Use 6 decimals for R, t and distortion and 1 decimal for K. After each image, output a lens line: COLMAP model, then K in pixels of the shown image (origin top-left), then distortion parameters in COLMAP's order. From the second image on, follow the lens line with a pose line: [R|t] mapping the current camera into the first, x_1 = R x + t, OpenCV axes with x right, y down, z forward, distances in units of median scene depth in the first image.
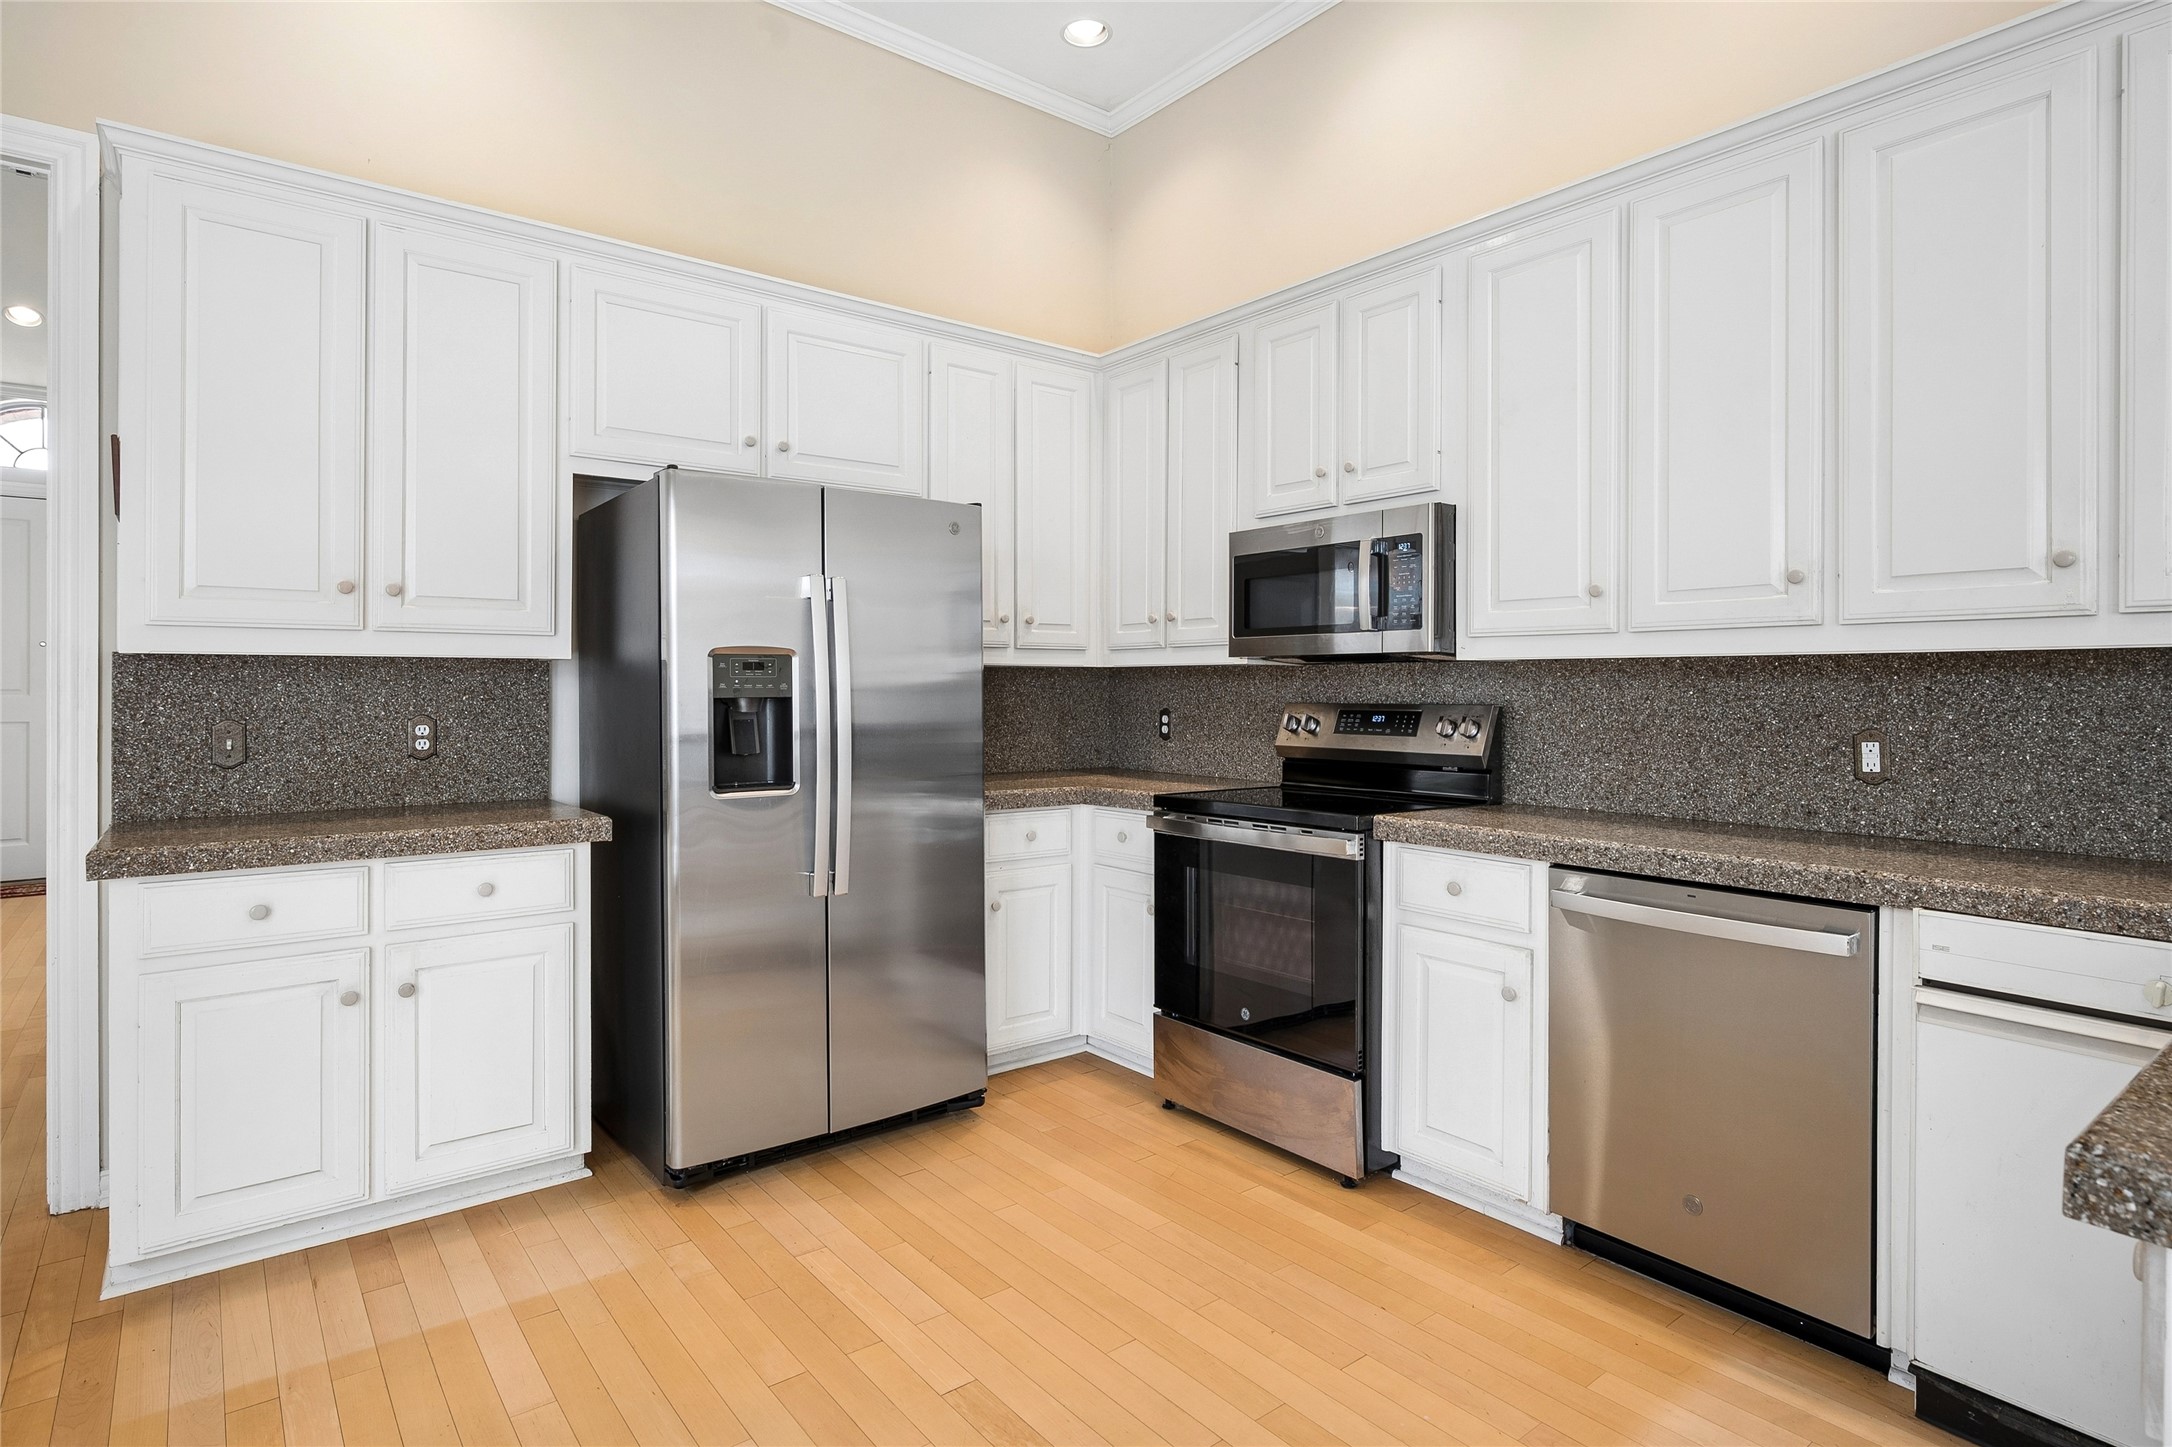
lens RADIAL K [[1127.6, 0, 1086.4], [0, 1127.6, 684.7], [0, 0, 1]] dist [-0.001654, 0.000011]
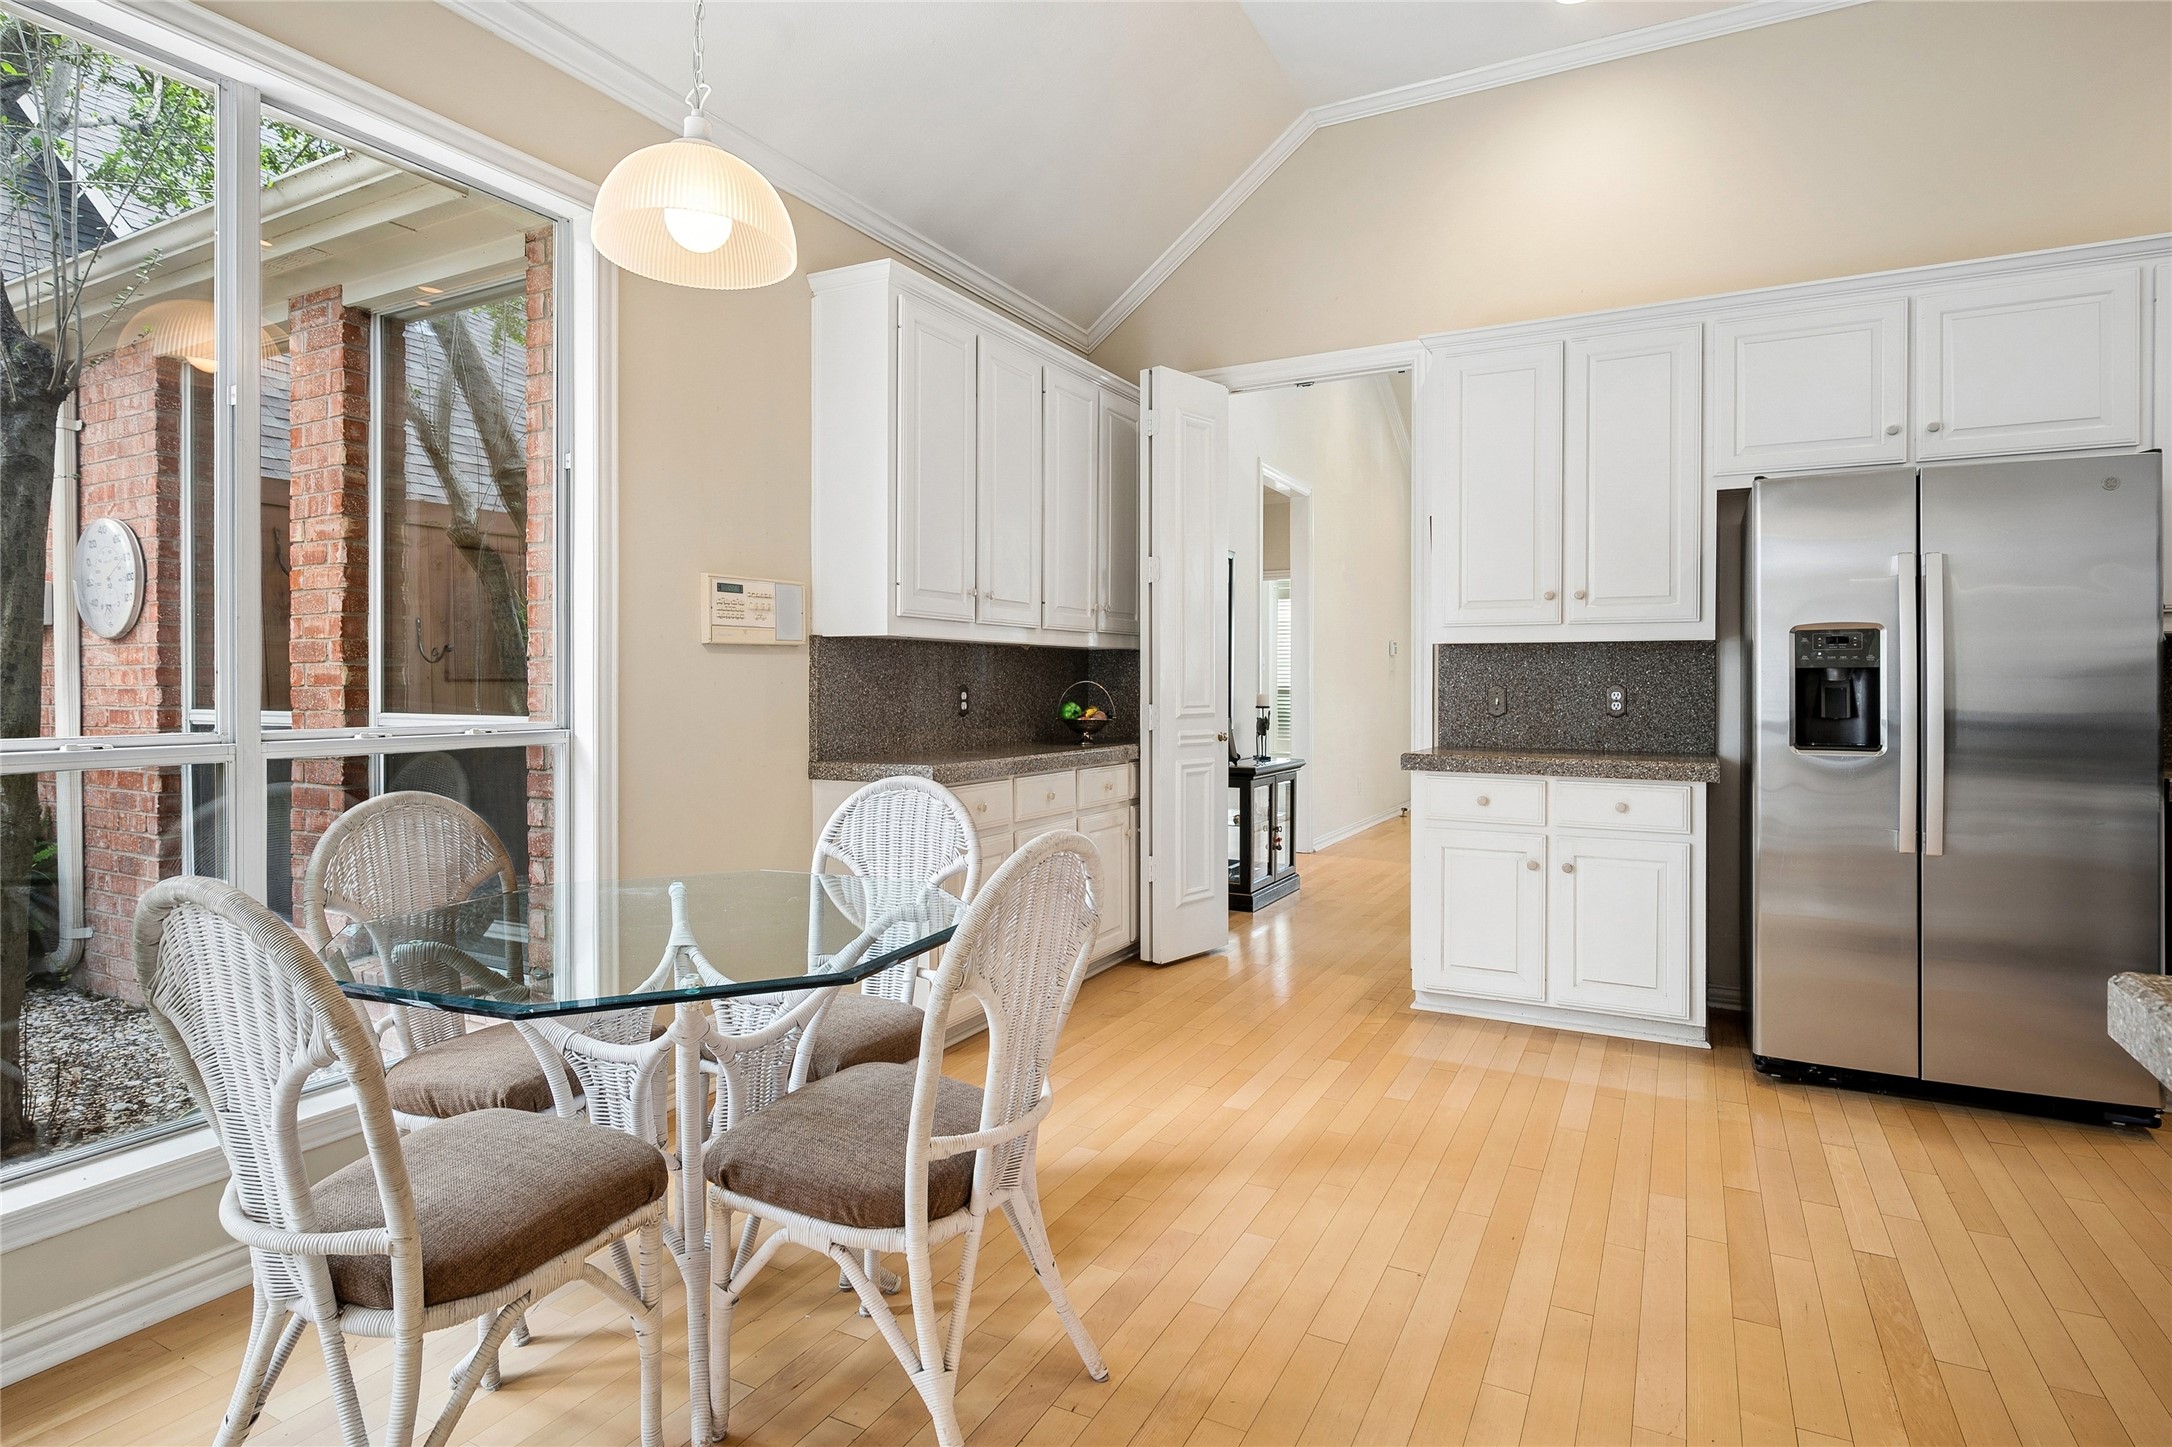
lens RADIAL K [[1127.6, 0, 1086.4], [0, 1127.6, 684.7], [0, 0, 1]] dist [-0.001654, 0.000011]
pose [[0.400445, 0.003513, -0.916314, 0.444301], [-0.001064, 0.999994, 0.003369, 0.025615], [0.916320, -0.000374, 0.400446, -0.146429]]
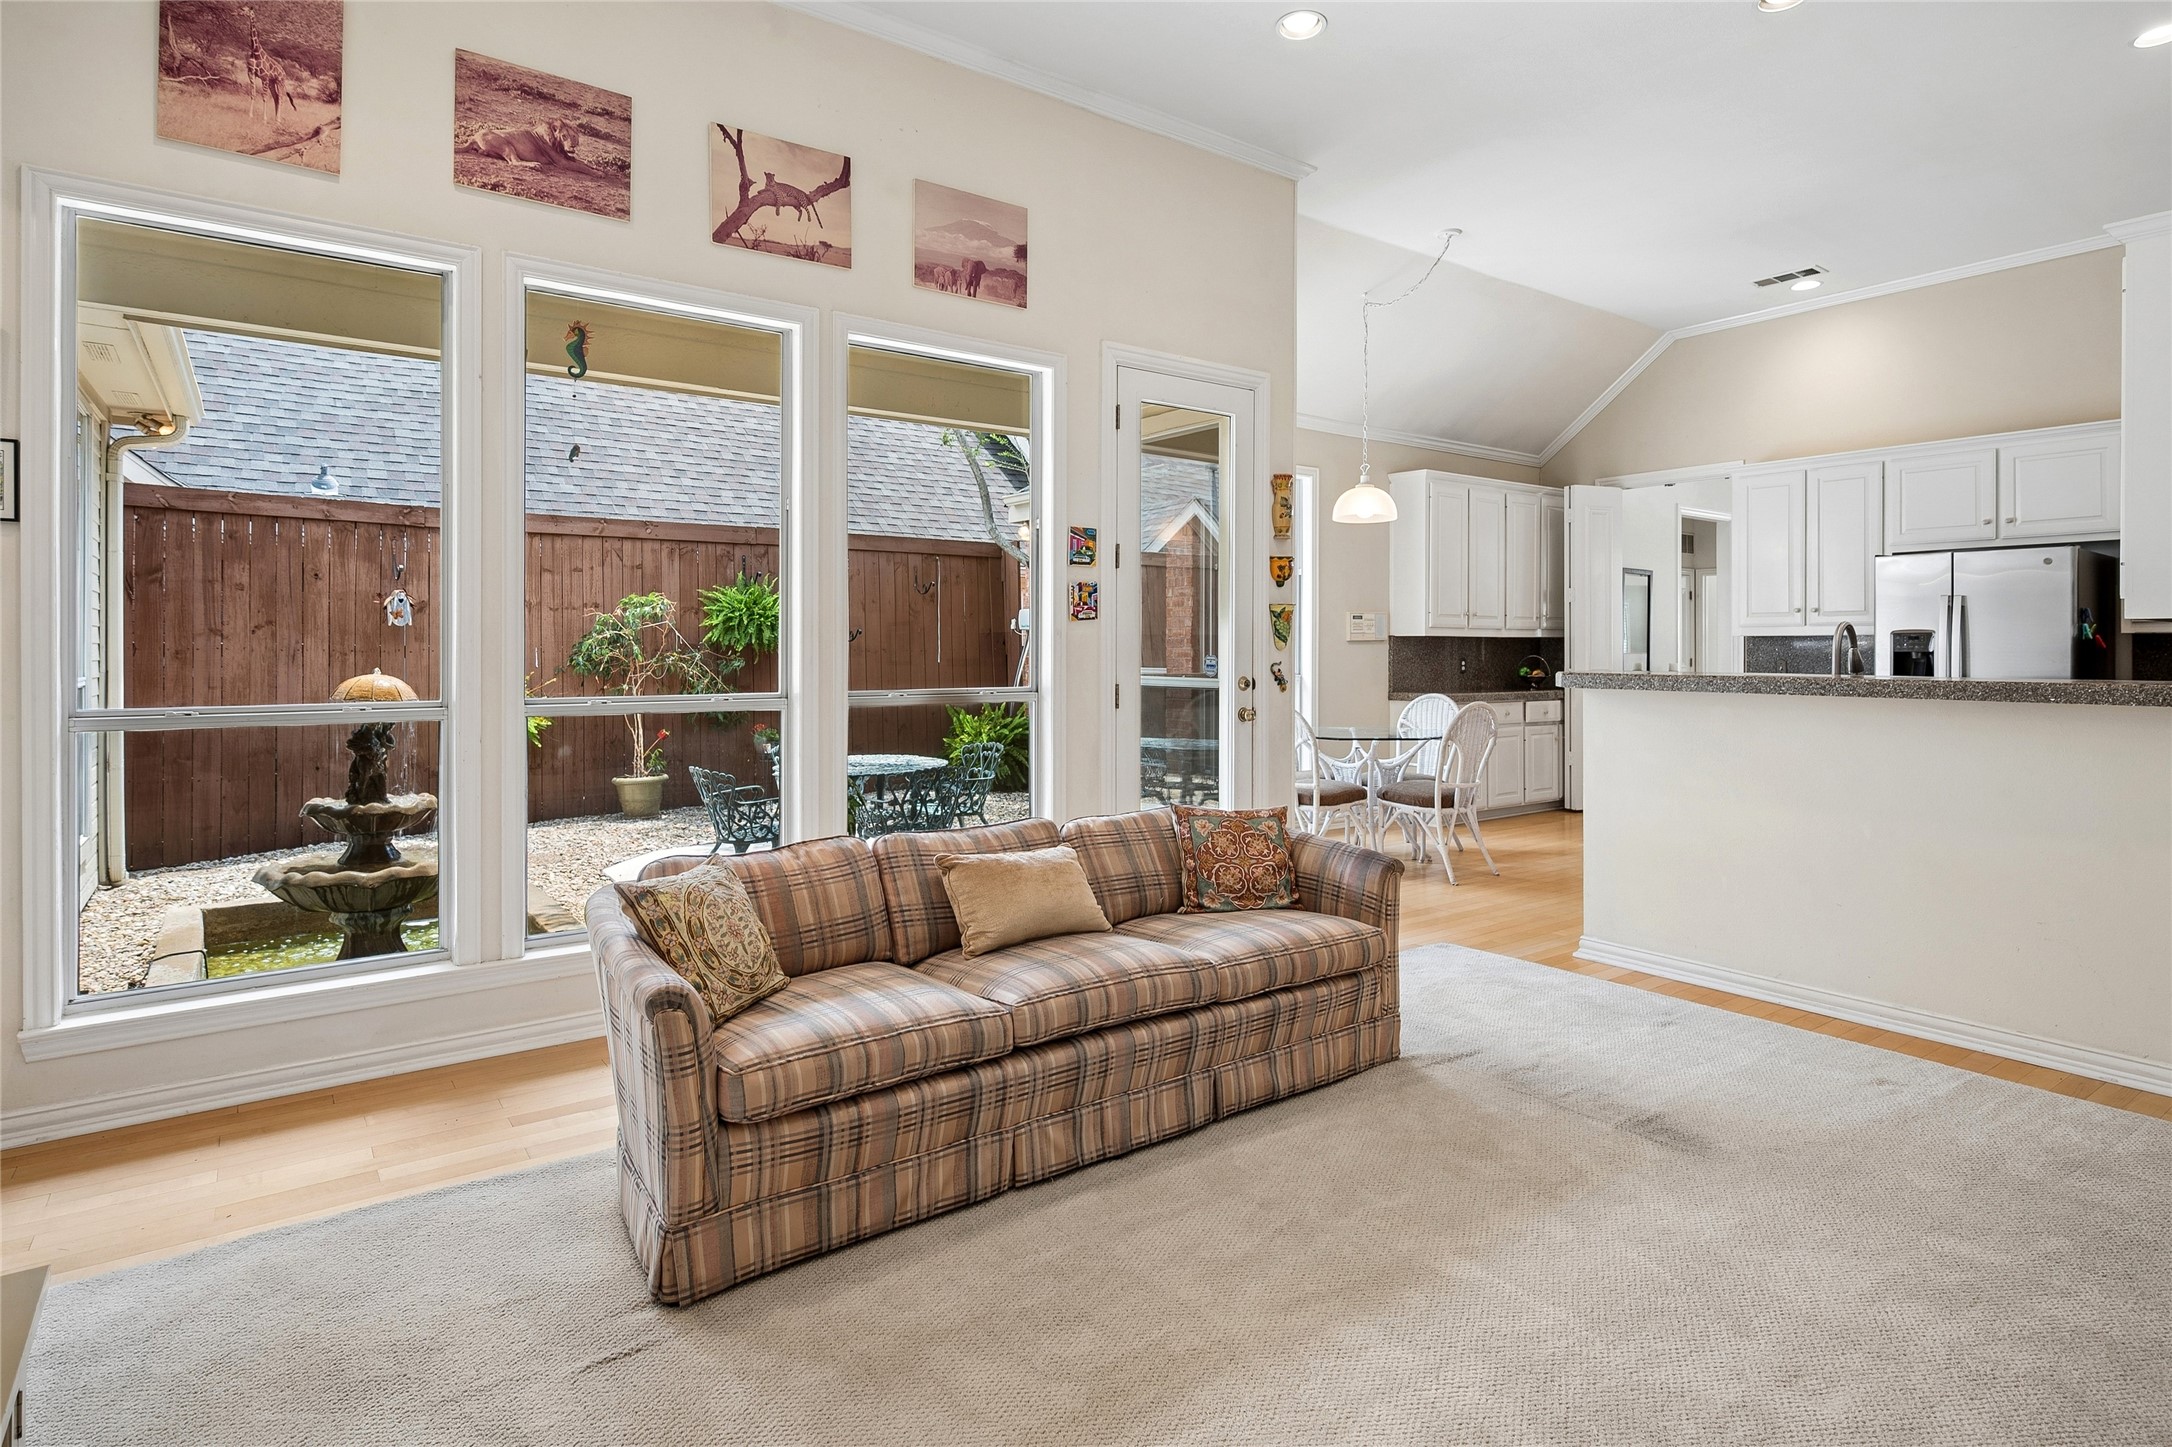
lens RADIAL K [[1136.9, 0, 1096.1], [0, 1136.9, 647.6], [0, 0, 1]] dist [-0.002592, 0.000024]
pose [[-0.030769, 0.000162, -0.999527, 2.050732], [-0.001203, 0.999999, 0.000199, 0.004730], [0.999526, 0.001209, -0.030769, -0.575579]]
